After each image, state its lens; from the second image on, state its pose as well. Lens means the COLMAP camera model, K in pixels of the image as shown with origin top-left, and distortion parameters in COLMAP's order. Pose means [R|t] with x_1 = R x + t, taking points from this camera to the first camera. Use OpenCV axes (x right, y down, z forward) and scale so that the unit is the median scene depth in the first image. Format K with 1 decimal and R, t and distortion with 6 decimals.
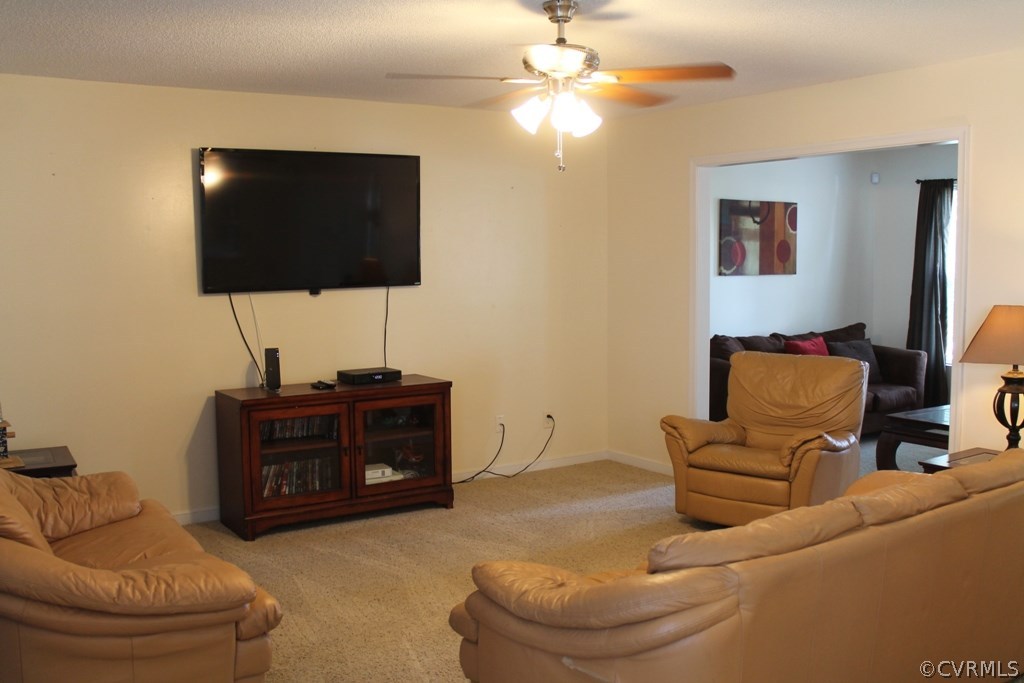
lens RADIAL K [[930.5, 0, 511.5], [0, 930.5, 336.5], [0, 0, 1]] dist [-0.014131, 0.000000]
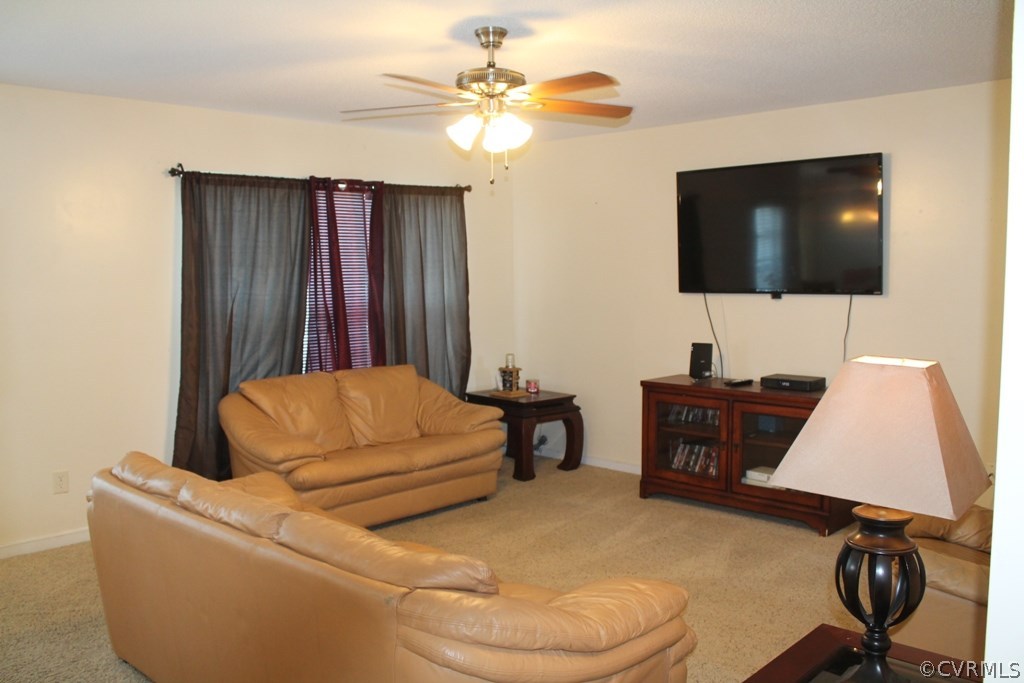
lens RADIAL K [[857.9, 0, 511.5], [0, 857.9, 344.6], [0, 0, 1]] dist [-0.092993, 0.003474]
pose [[0.294525, 0.102099, -0.950174, 0.852328], [-0.084045, 0.993191, 0.080670, -0.063014], [0.951941, 0.056098, 0.301101, 0.606729]]
